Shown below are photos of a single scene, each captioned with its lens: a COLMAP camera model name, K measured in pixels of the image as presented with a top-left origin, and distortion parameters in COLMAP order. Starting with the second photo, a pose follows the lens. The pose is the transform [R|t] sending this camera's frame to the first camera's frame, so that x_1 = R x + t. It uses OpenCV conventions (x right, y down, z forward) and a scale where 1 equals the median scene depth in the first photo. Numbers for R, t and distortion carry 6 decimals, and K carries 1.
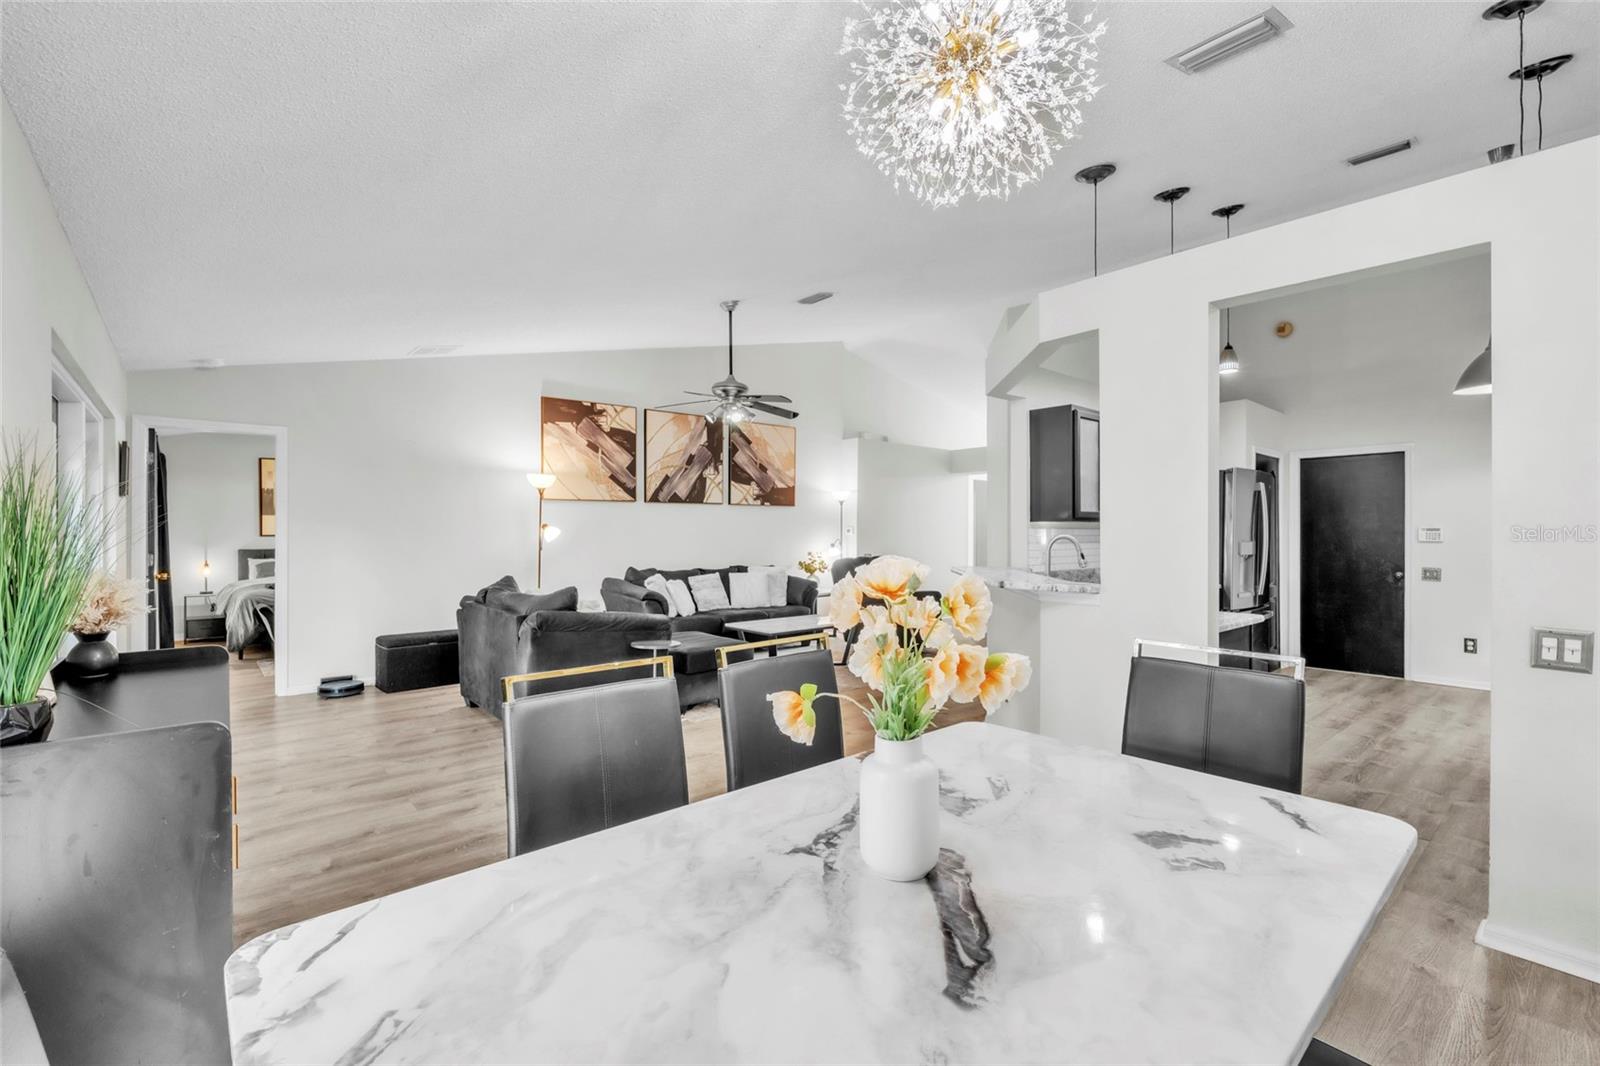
lens RADIAL K [[707.0, 0, 797.6], [0, 707.0, 535.2], [0, 0, 1]] dist [0.001307, 0.000319]
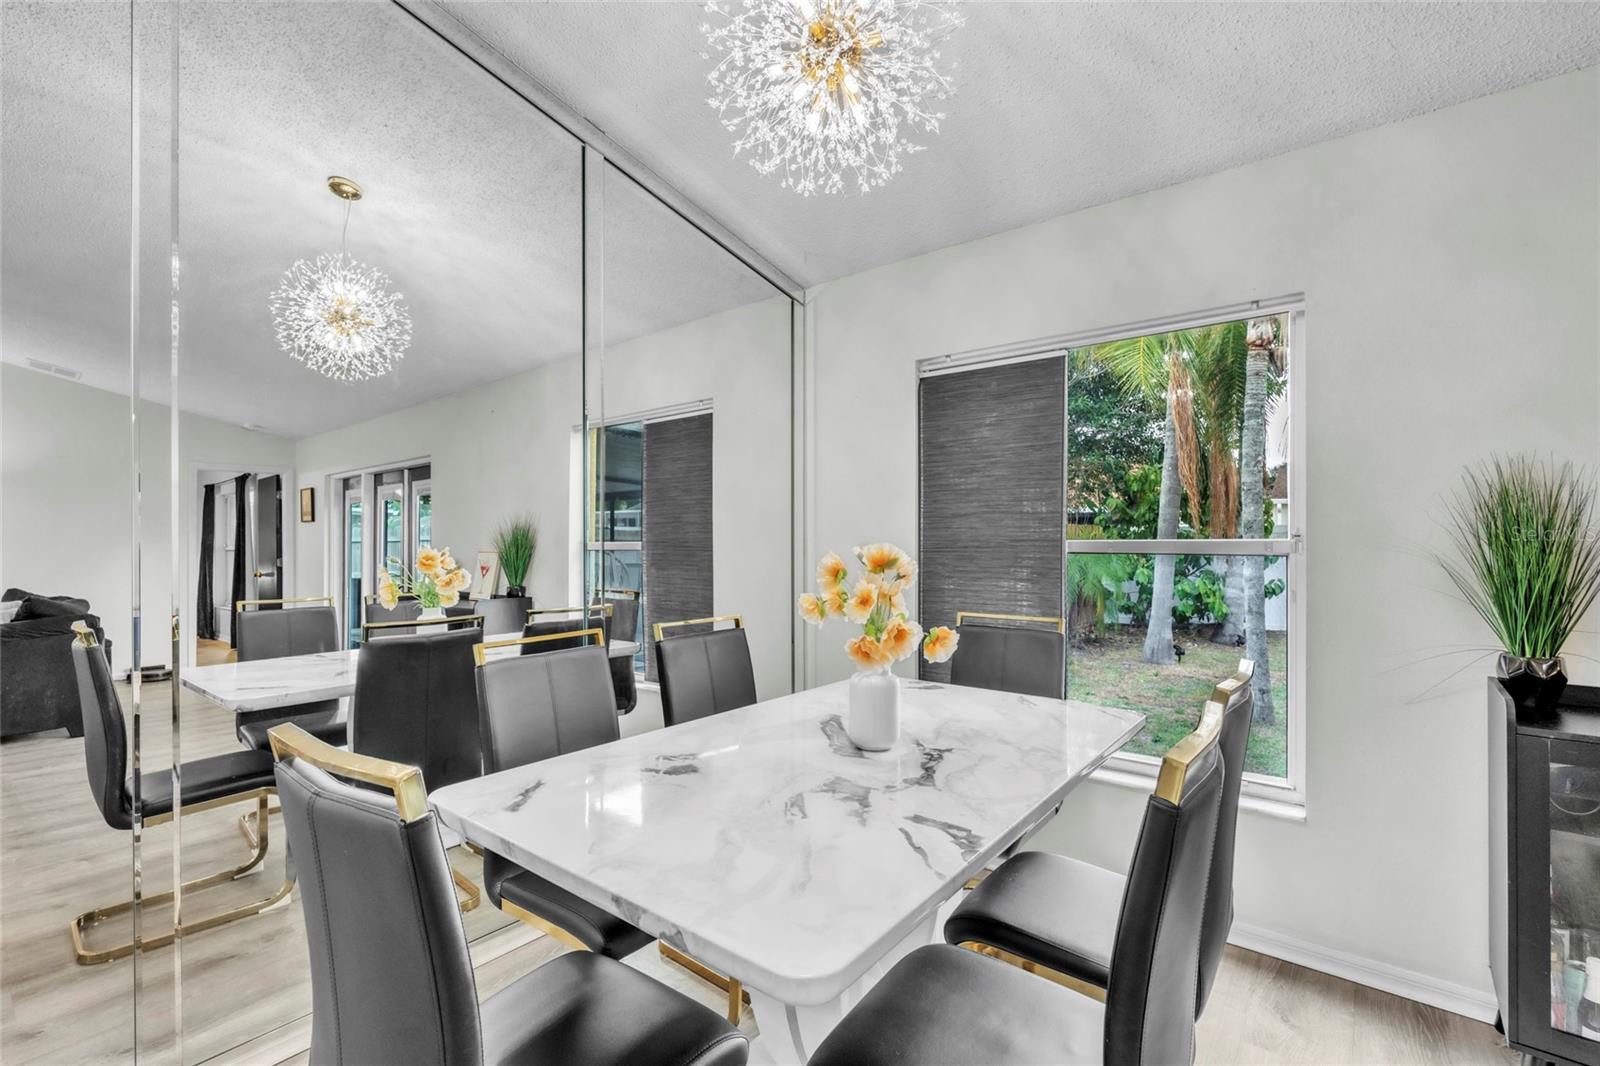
lens RADIAL K [[702.3, 0, 804.2], [0, 702.3, 539.0], [0, 0, 1]] dist [-0.001118, -0.000207]
pose [[-0.981905, -0.002197, -0.189362, 0.098467], [-0.001559, 0.999993, -0.003513, 0.004616], [0.189368, -0.003154, -0.981901, 0.416655]]
